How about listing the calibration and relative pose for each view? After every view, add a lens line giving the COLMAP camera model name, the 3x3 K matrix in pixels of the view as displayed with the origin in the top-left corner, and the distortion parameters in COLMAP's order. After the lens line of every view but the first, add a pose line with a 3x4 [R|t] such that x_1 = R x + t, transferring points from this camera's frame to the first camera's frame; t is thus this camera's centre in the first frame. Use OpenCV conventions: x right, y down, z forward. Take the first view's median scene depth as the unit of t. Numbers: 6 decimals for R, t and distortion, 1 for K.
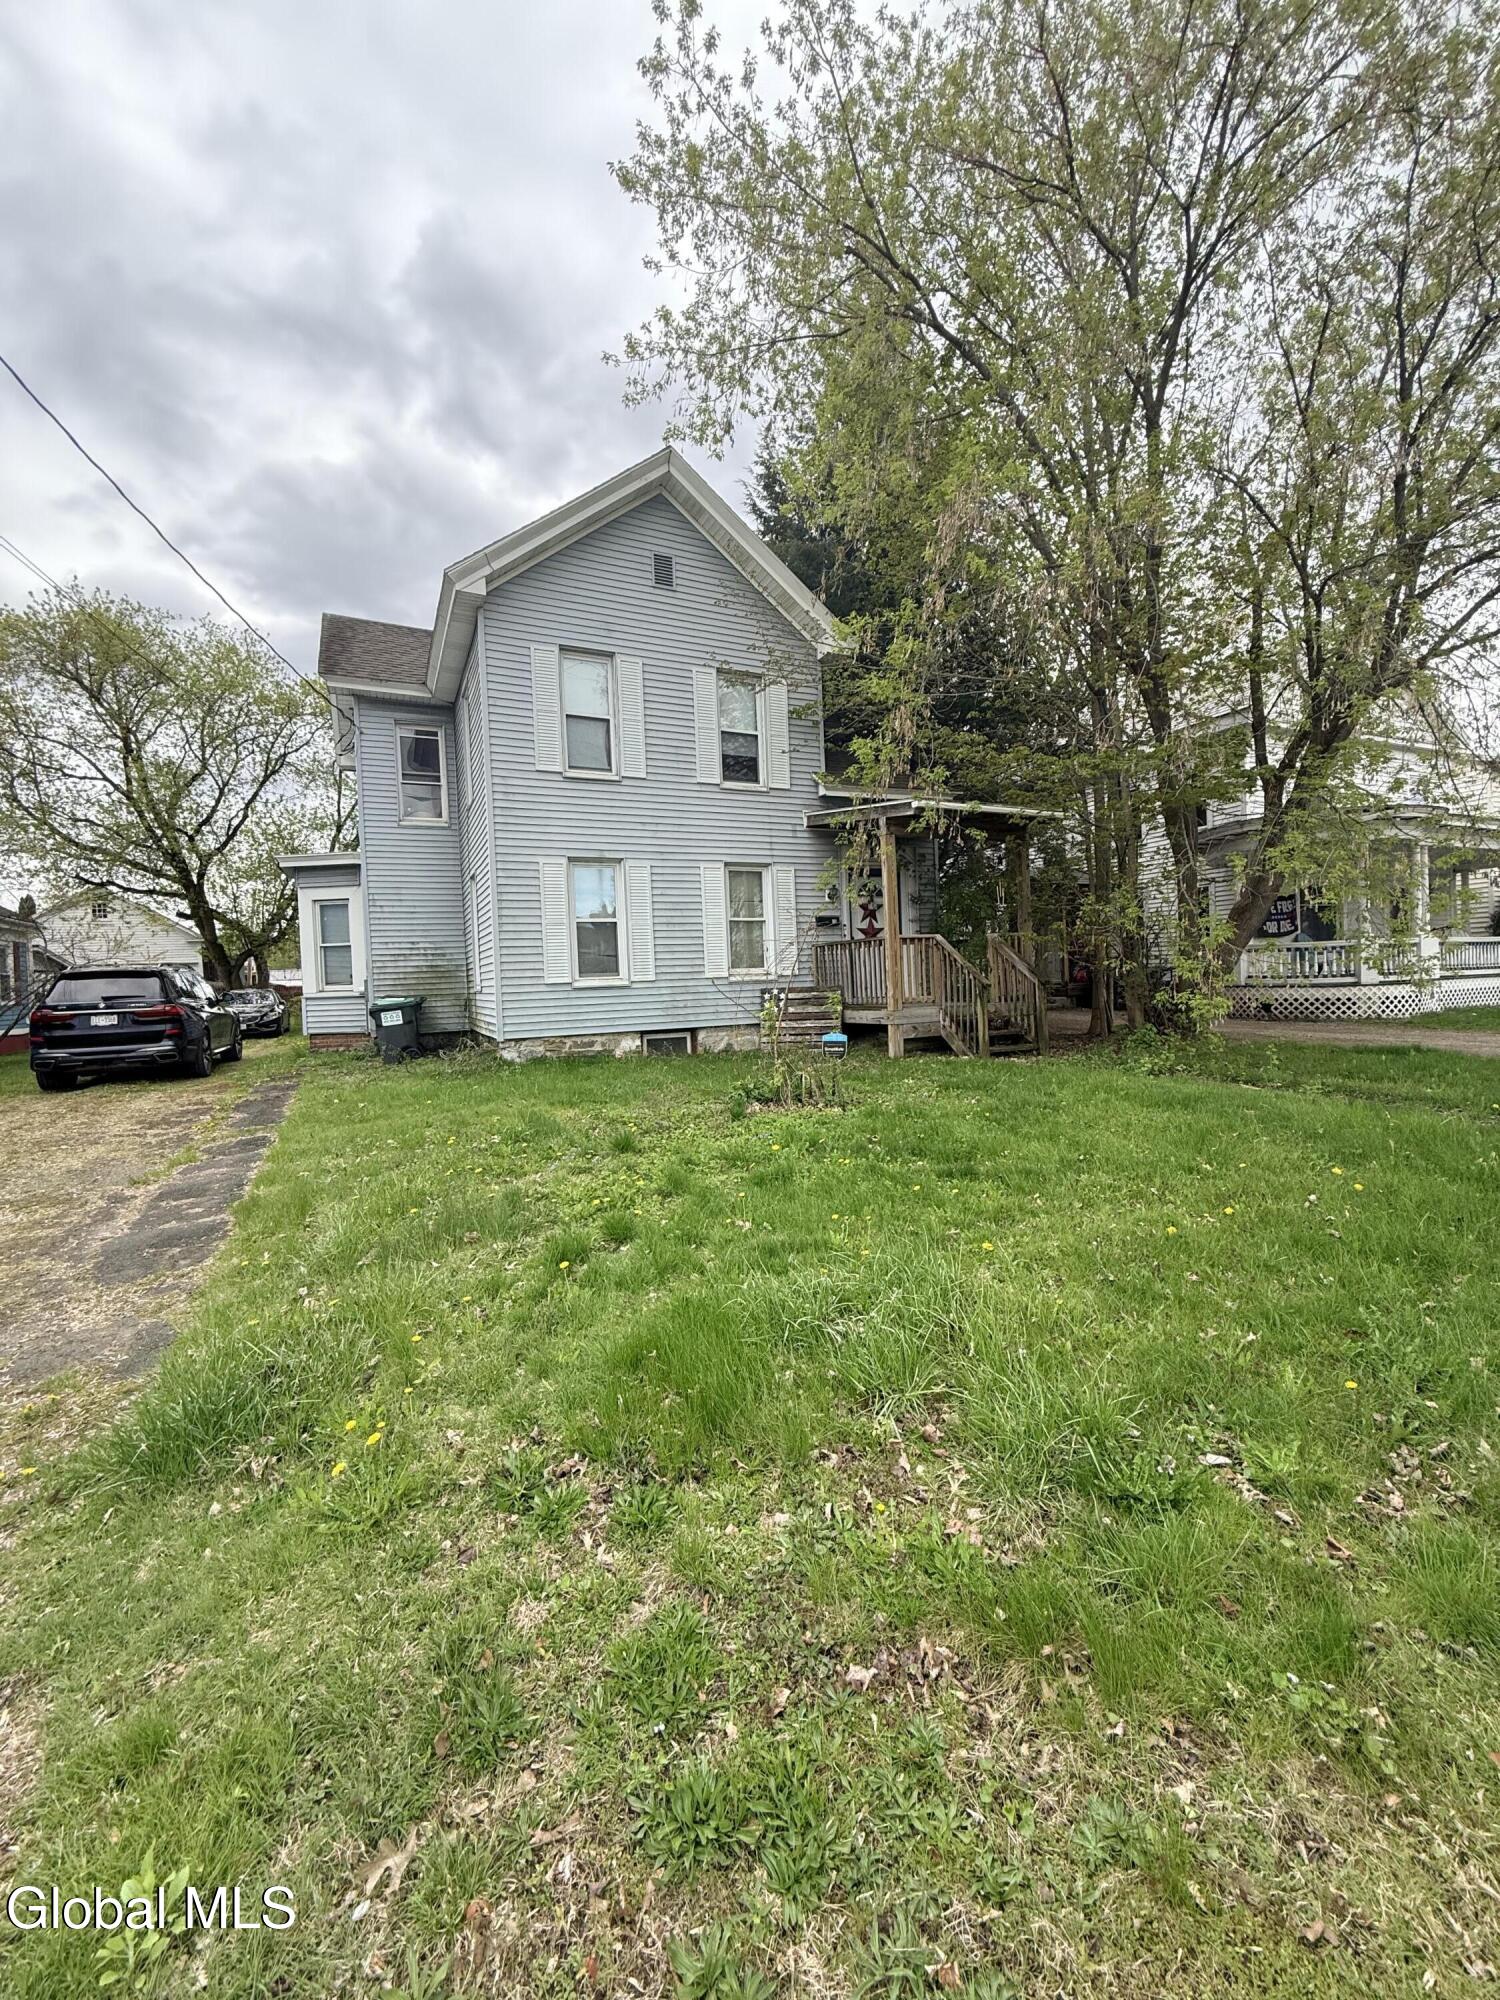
lens RADIAL K [[800.3, 0, 742.9], [0, 800.3, 993.3], [0, 0, 1]] dist [0.000028, 0.001010]
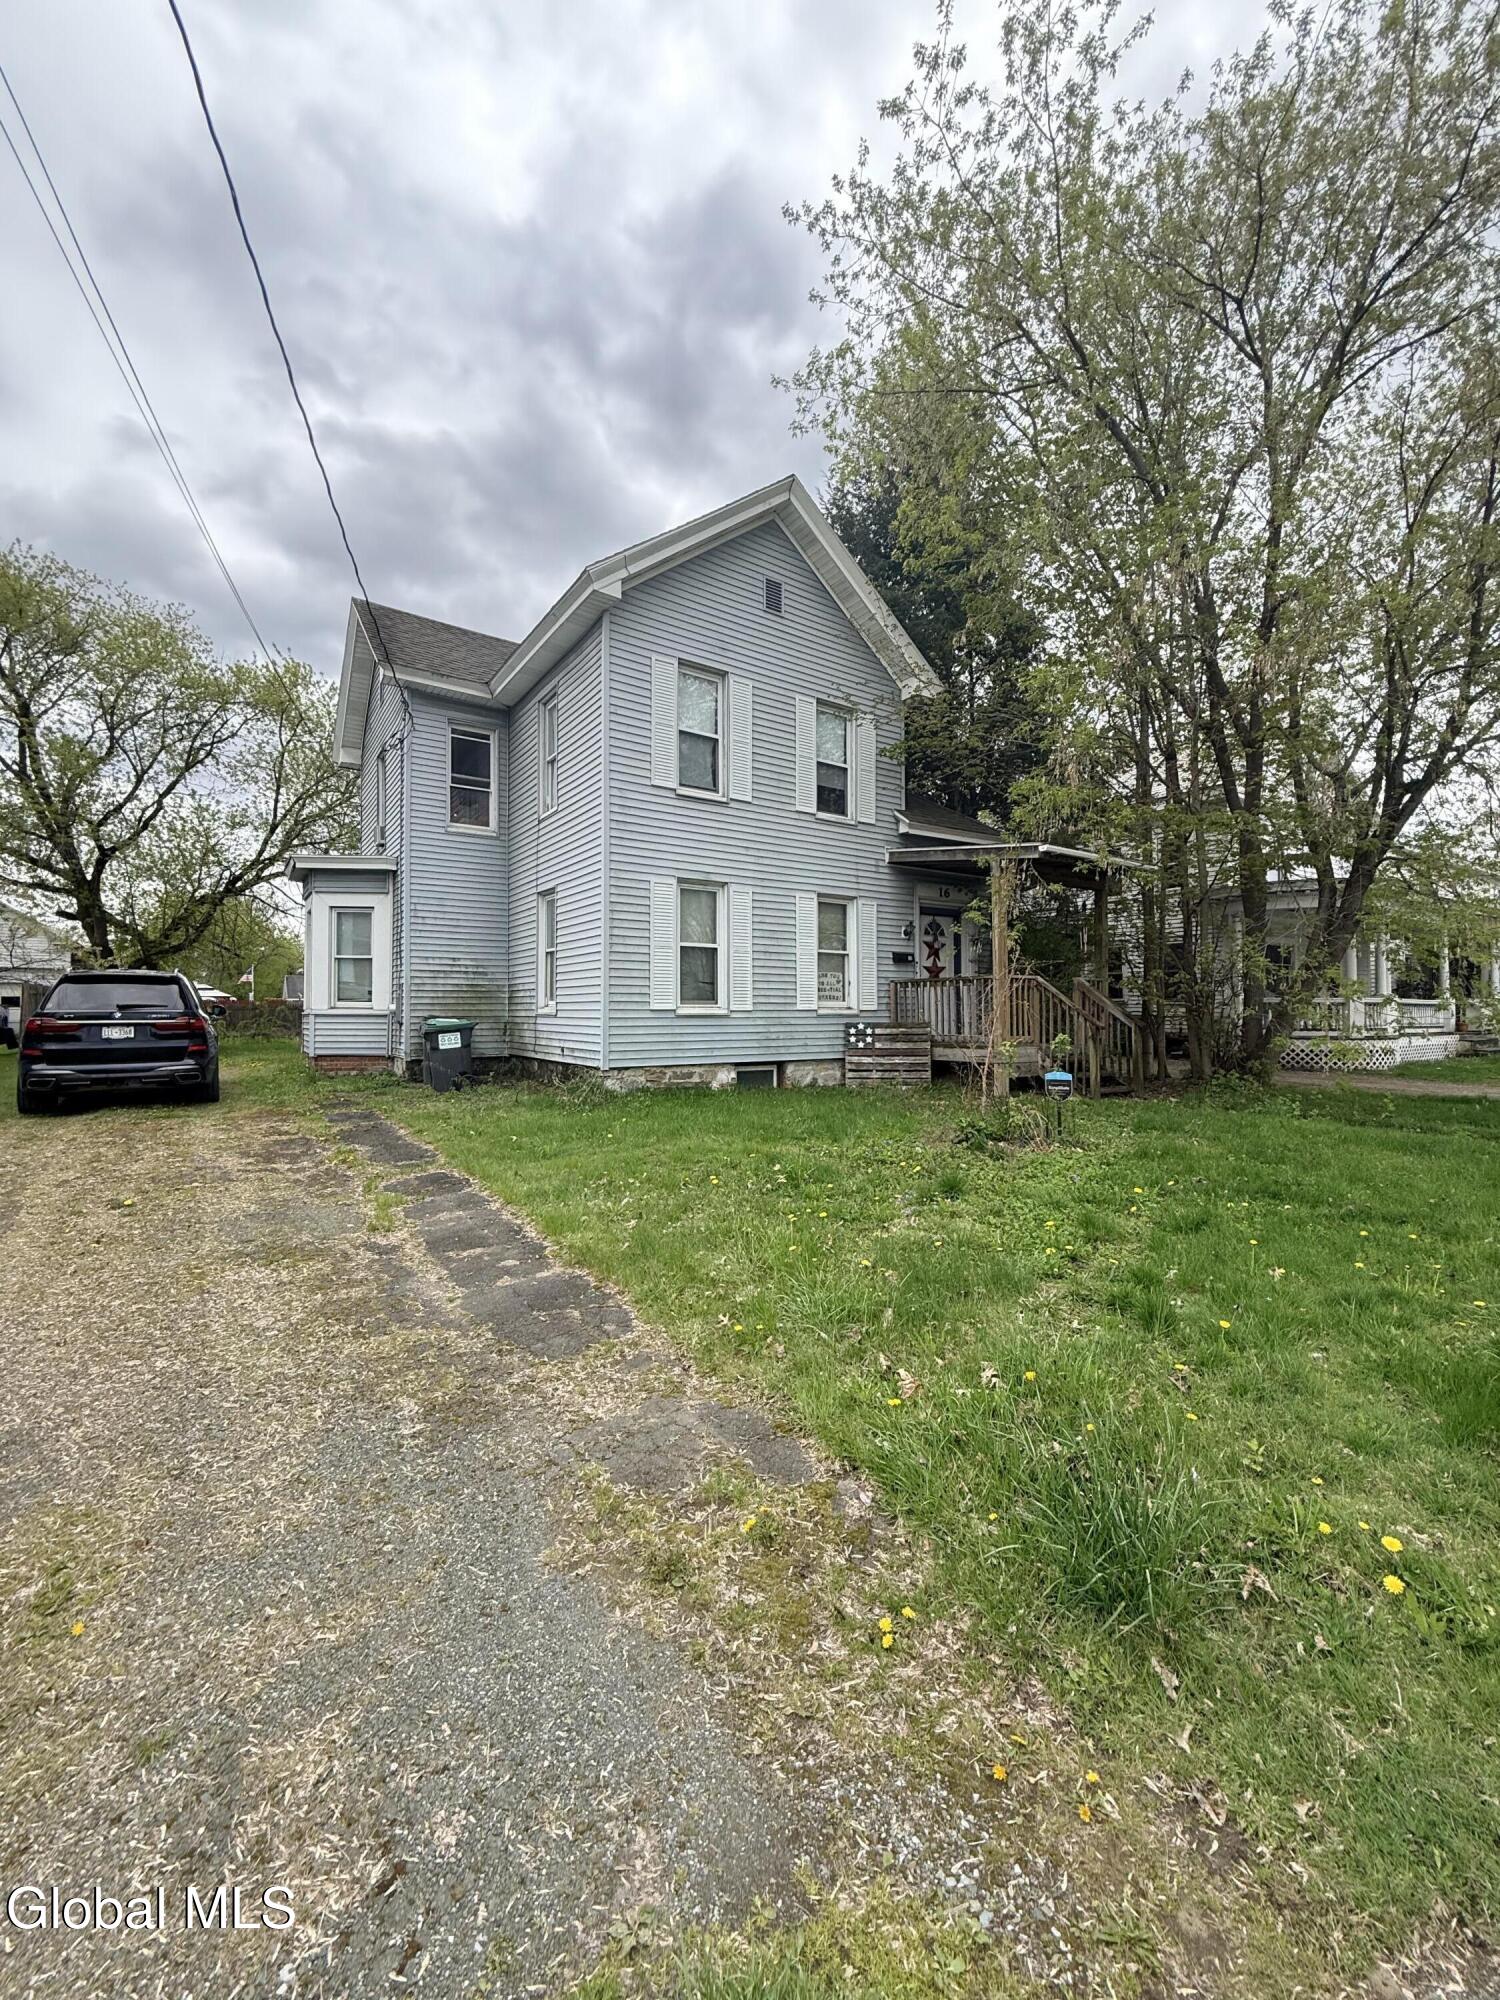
lens RADIAL K [[800.3, 0, 747.2], [0, 800.3, 992.4], [0, 0, 1]] dist [0.000028, 0.001010]
pose [[0.986406, 0.041830, 0.158914, -0.260356], [-0.034907, 0.998326, -0.046114, 0.006700], [-0.160576, 0.039940, 0.986215, 0.049094]]
